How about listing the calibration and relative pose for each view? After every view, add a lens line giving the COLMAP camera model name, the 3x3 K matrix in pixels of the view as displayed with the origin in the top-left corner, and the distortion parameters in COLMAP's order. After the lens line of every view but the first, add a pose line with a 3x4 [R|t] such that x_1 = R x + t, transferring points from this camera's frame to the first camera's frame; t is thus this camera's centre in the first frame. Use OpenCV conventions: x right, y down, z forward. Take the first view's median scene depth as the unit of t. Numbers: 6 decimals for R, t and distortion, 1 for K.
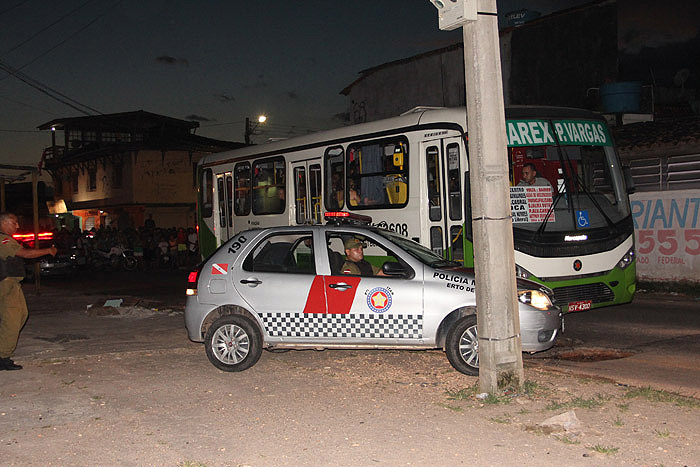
lens RADIAL K [[962.4, 0, 345.5], [0, 962.4, 252.9], [0, 0, 1]] dist [0.181275, 0.000000]
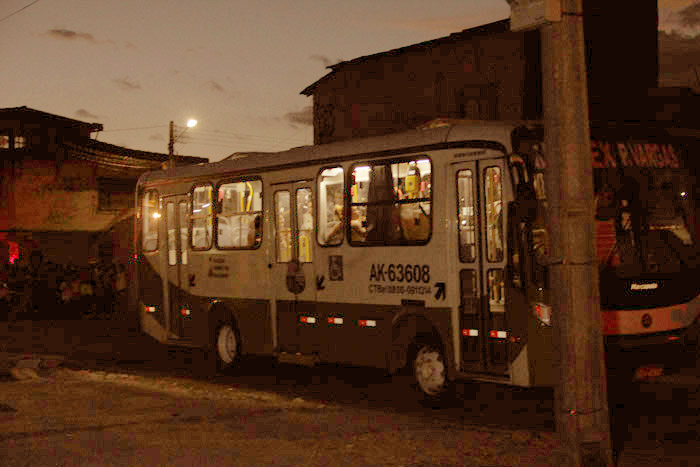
lens RADIAL K [[1264.4, 0, 350.7], [0, 1264.4, 258.3], [0, 0, 1]] dist [0.356642, 0.000000]
pose [[0.998058, 0.014273, 0.060636, -0.065891], [-0.012358, 0.999417, -0.031840, -0.001739], [-0.061055, 0.031028, 0.997652, -0.042529]]
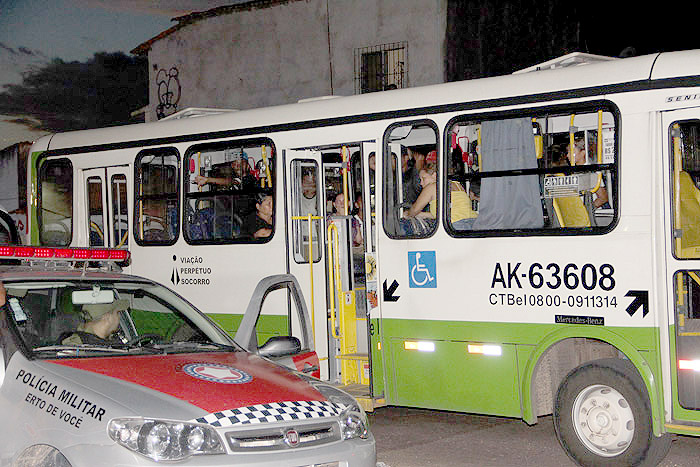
lens RADIAL K [[1354.2, 0, 344.8], [0, 1354.2, 259.2], [0, 0, 1]] dist [0.309150, 0.000000]
pose [[0.960527, 0.011798, 0.277938, -0.297789], [-0.002173, 0.999388, -0.034912, -0.006169], [-0.278180, 0.032930, 0.959964, 0.316654]]
